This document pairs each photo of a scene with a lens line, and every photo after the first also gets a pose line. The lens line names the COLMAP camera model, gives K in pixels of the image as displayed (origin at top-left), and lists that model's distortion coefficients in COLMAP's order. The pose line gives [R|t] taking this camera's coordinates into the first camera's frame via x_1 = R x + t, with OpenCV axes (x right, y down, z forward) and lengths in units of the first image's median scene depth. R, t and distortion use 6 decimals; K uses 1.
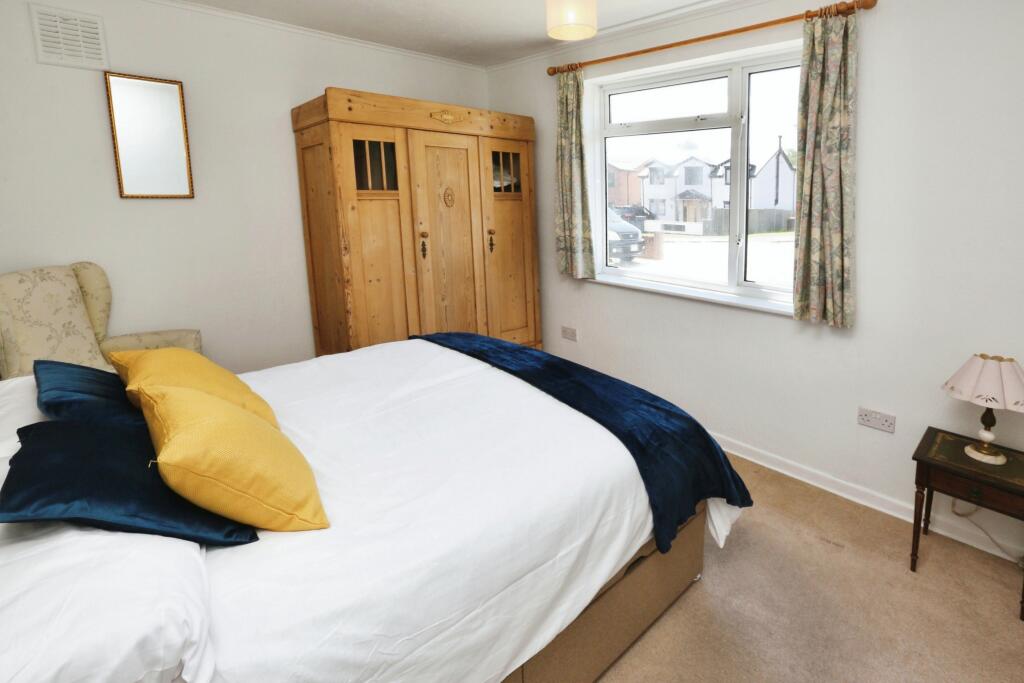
lens RADIAL K [[468.7, 0, 512.0], [0, 468.7, 341.5], [0, 0, 1]] dist [0.010691, -0.000190]
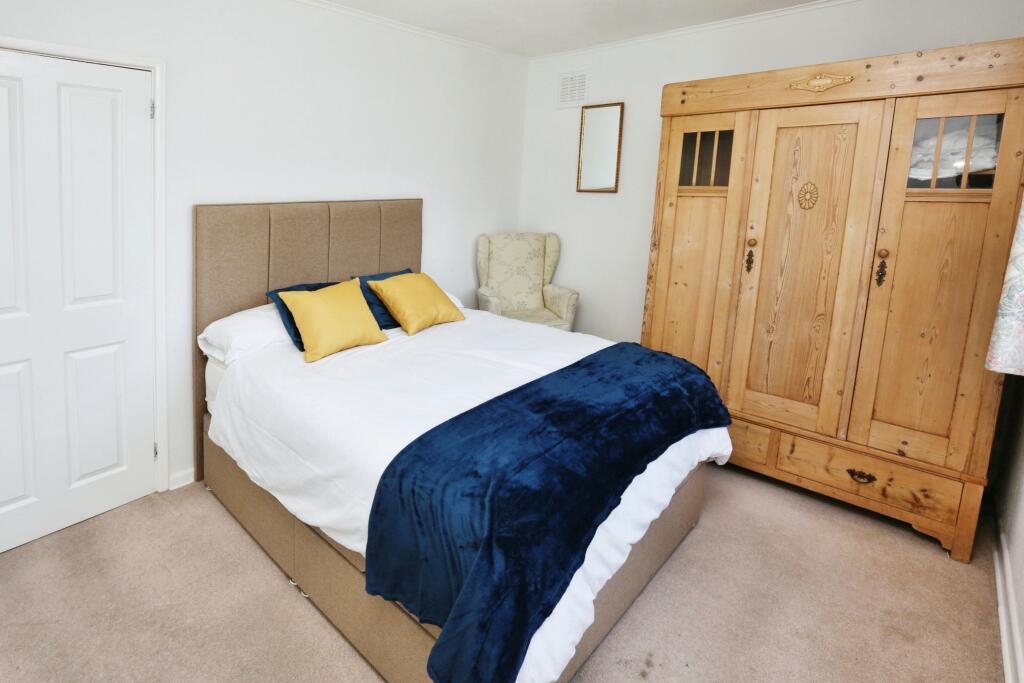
lens RADIAL K [[496.9, 0, 512.0], [0, 496.9, 341.5], [0, 0, 1]] dist [-0.000815, 0.000418]
pose [[0.139605, 0.295407, -0.945117, 0.633825], [-0.300070, 0.922204, 0.243921, -0.168246], [0.943646, 0.249549, 0.217387, 0.516542]]
